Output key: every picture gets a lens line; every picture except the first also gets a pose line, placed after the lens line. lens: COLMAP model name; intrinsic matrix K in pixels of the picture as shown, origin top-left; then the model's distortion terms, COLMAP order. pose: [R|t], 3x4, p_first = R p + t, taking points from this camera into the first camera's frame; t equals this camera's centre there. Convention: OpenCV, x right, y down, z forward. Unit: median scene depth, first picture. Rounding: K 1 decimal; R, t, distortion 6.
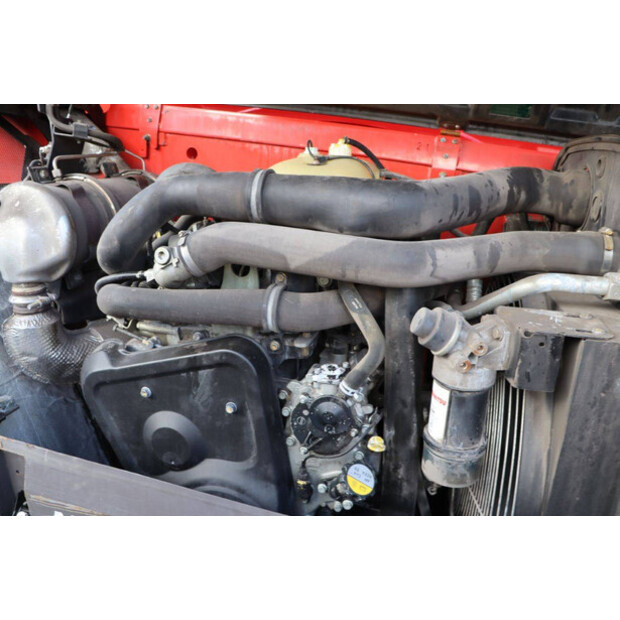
lens RADIAL K [[511.2, 0, 310.0], [0, 511.2, 310.0], [0, 0, 1]] dist [-0.172199, 0.161773]
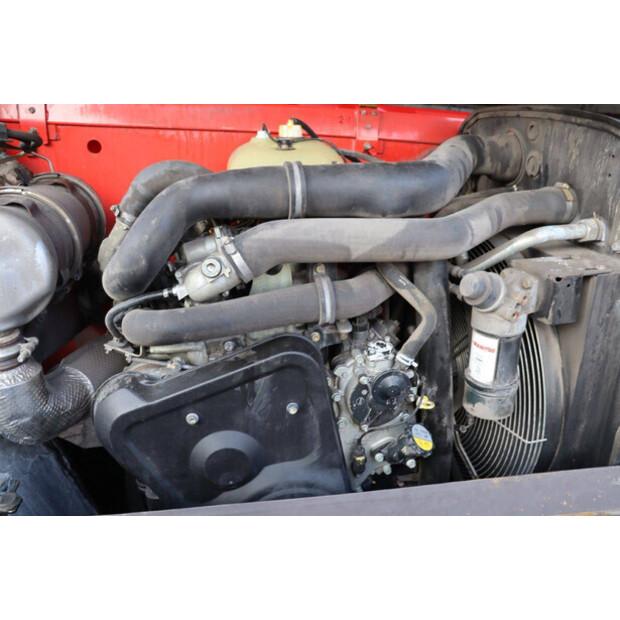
lens RADIAL K [[511.2, 0, 310.0], [0, 511.2, 310.0], [0, 0, 1]] dist [-0.172199, 0.161773]
pose [[0.905611, -0.207321, 0.369983, -0.459807], [0.181619, 0.977915, 0.103427, -0.091084], [-0.383255, -0.026468, 0.923263, 0.083897]]
